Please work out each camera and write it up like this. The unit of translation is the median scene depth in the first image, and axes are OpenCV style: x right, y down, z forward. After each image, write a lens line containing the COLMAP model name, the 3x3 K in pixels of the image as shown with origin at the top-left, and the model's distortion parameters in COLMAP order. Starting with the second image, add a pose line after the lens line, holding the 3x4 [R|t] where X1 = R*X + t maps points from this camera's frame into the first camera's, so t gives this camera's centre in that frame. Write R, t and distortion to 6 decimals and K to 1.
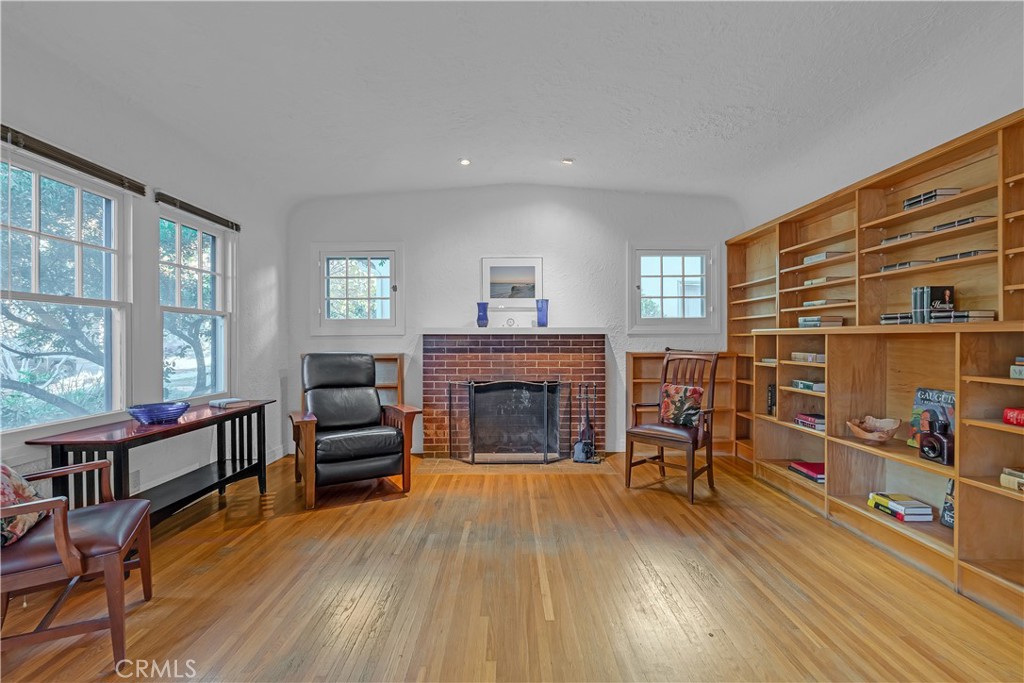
lens RADIAL K [[453.4, 0, 511.5], [0, 453.4, 340.4], [0, 0, 1]] dist [-0.002157, -0.000771]
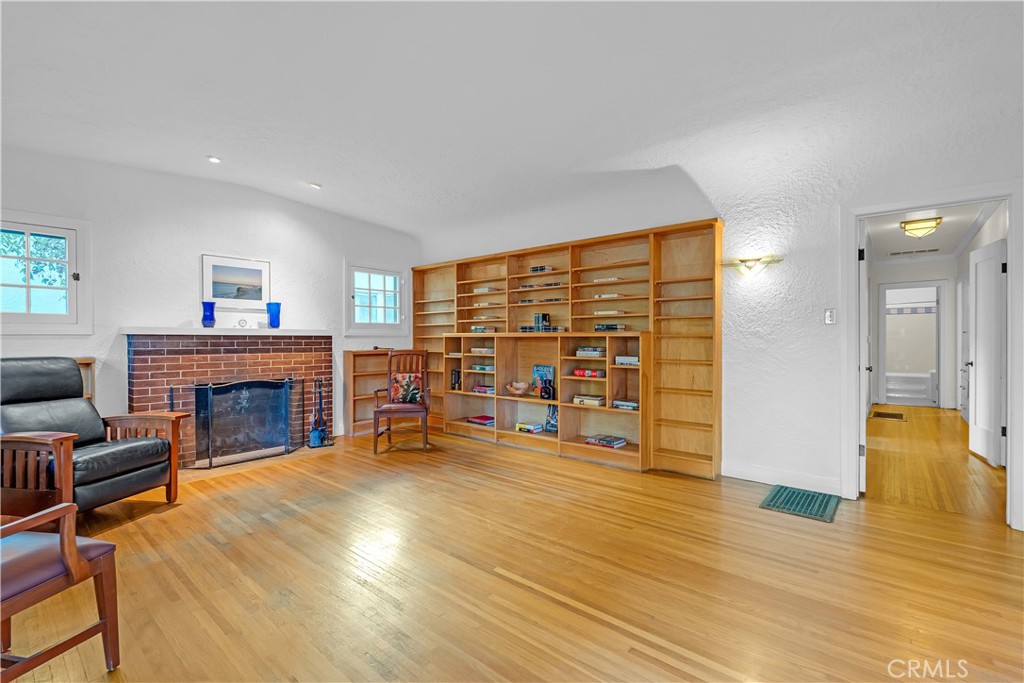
lens RADIAL K [[453.4, 0, 513.1], [0, 453.4, 341.8], [0, 0, 1]] dist [-0.002157, -0.000771]
pose [[0.650807, -0.002015, 0.759241, -0.428523], [0.002731, 0.999996, 0.000314, 0.003204], [-0.759239, 0.001869, 0.650810, -0.132145]]
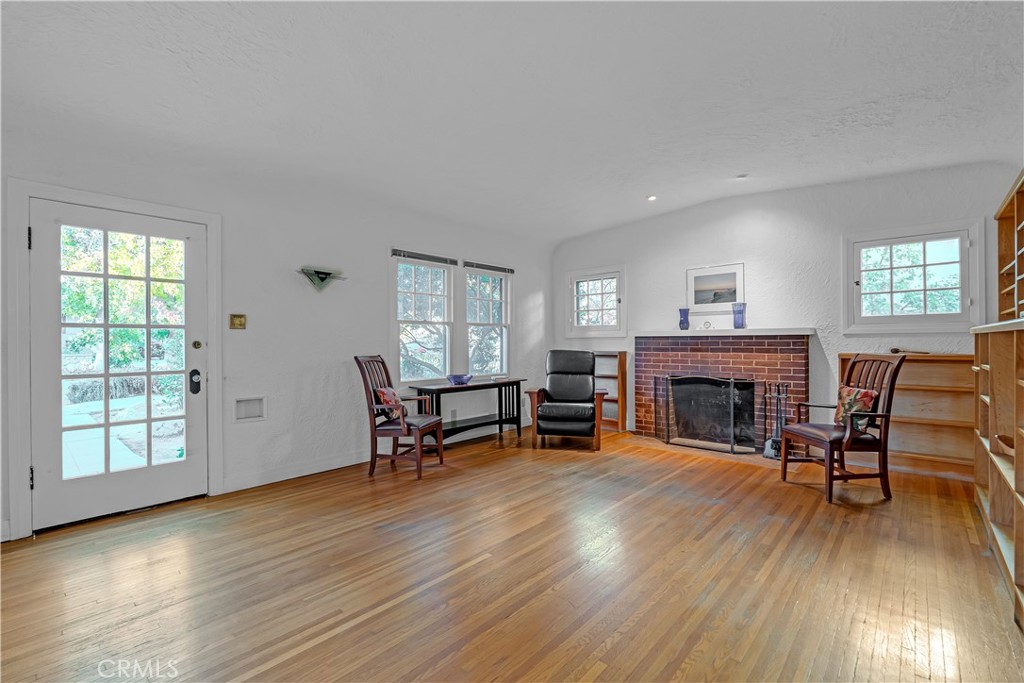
lens RADIAL K [[453.4, 0, 515.1], [0, 453.4, 339.8], [0, 0, 1]] dist [-0.002157, -0.000771]
pose [[0.742257, -0.003360, -0.670107, 0.452341], [0.000954, 0.999992, -0.003958, 0.000956], [0.670115, 0.002299, 0.742254, -0.177173]]
